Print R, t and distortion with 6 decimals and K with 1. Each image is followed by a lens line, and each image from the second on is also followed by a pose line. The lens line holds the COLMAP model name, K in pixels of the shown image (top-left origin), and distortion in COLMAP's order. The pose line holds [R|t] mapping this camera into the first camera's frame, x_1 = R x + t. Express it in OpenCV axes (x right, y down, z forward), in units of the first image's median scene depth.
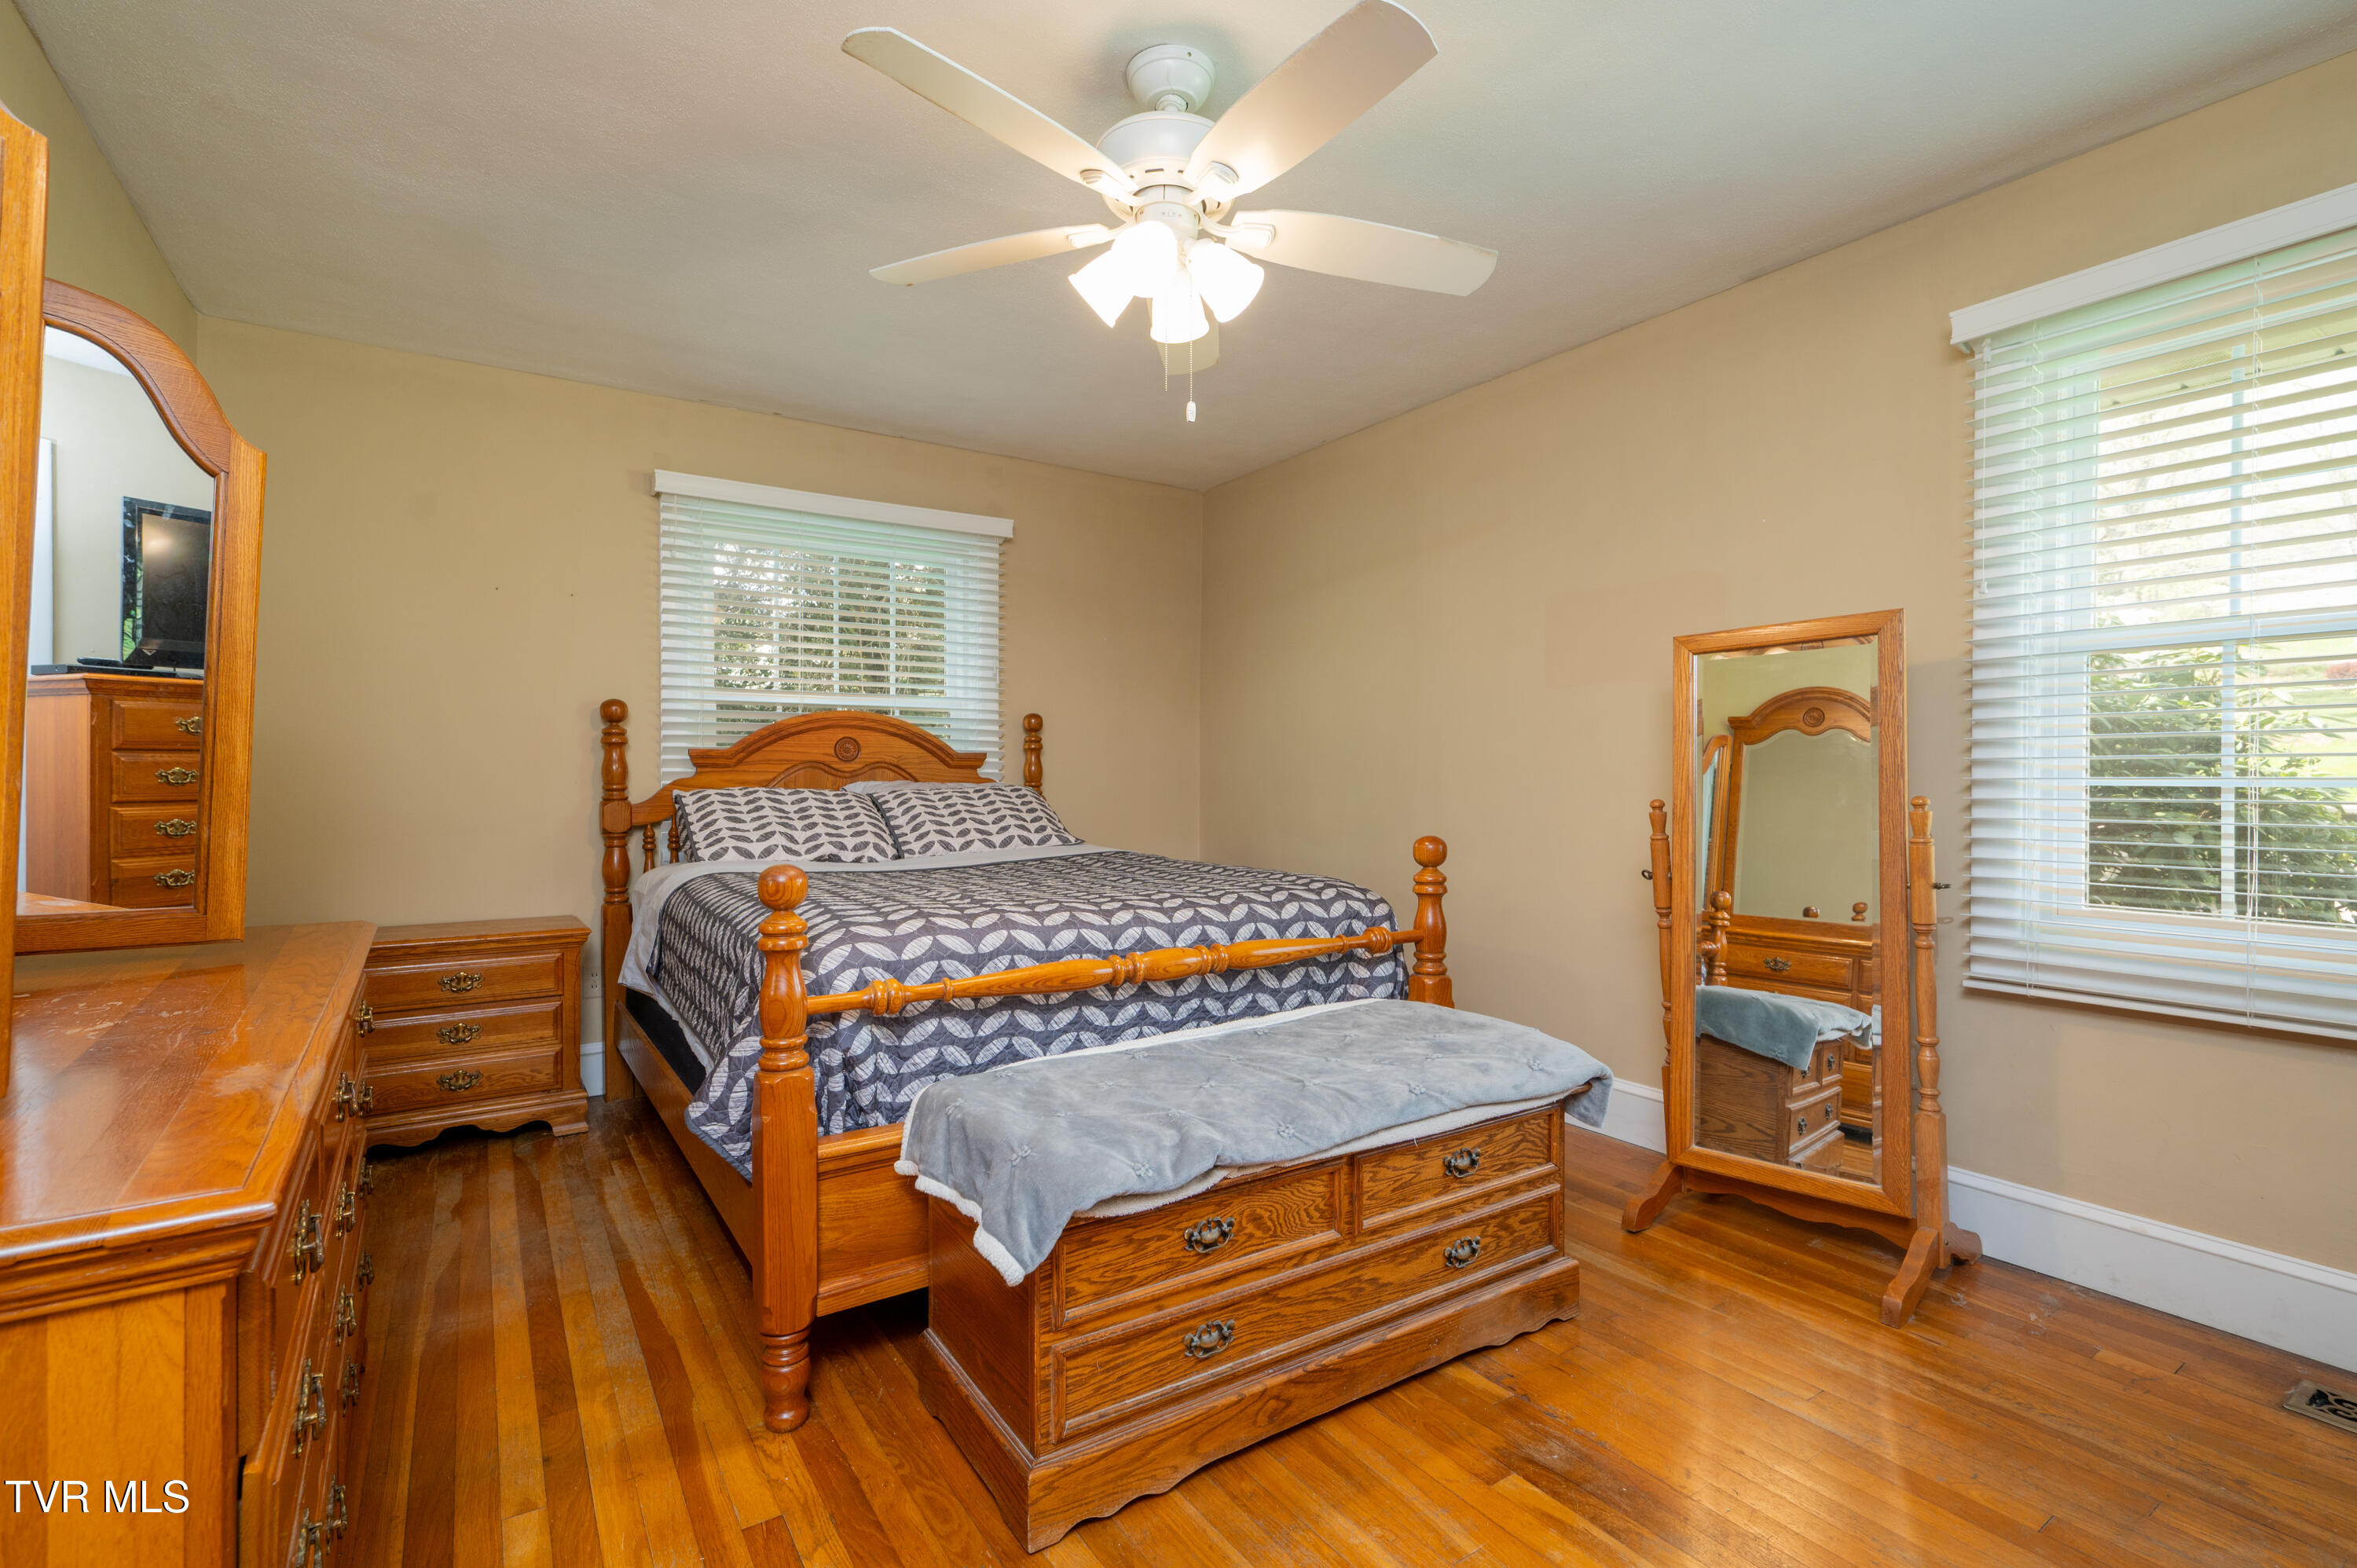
lens RADIAL K [[1084.2, 0, 1165.0], [0, 1084.2, 774.0], [0, 0, 1]] dist [-0.003593, 0.000712]
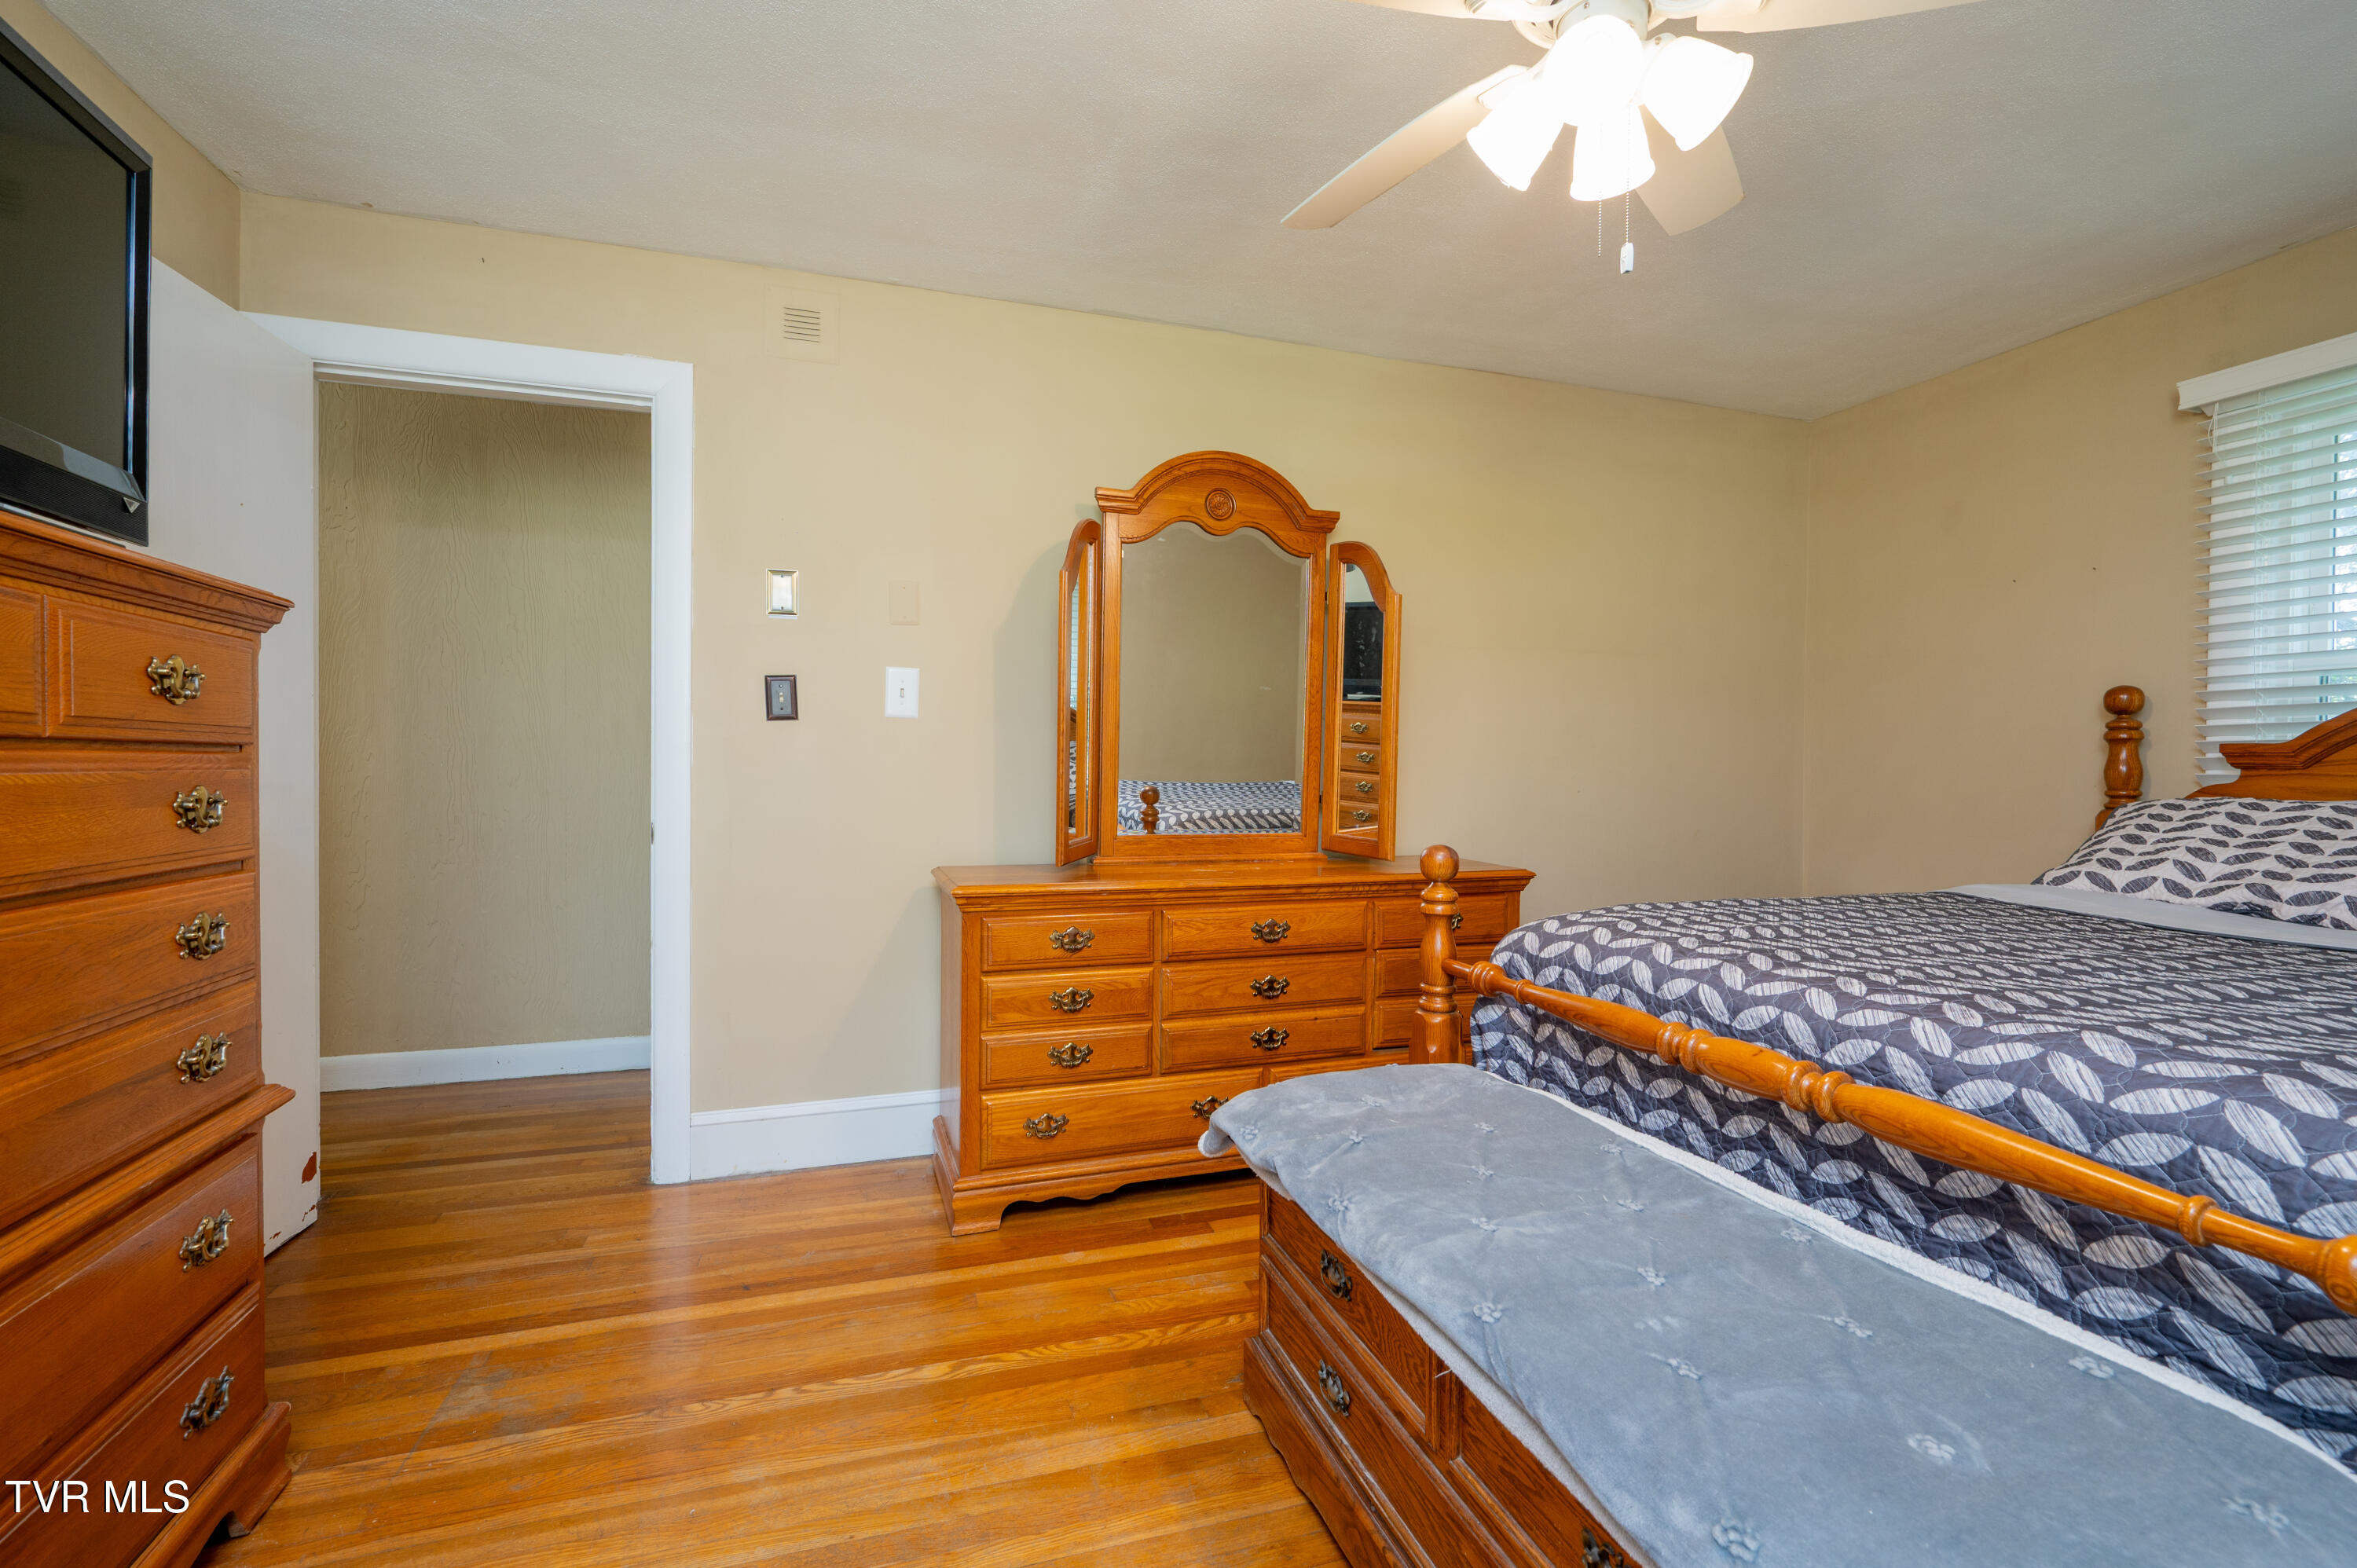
lens RADIAL K [[1010.8, 0, 1169.0], [0, 1010.8, 778.1], [0, 0, 1]] dist [-0.002872, 0.000337]
pose [[-0.264427, 0.010445, -0.964349, 0.614957], [-0.010218, 0.999855, 0.013631, -0.003331], [0.964352, 0.013458, -0.264282, 0.744004]]
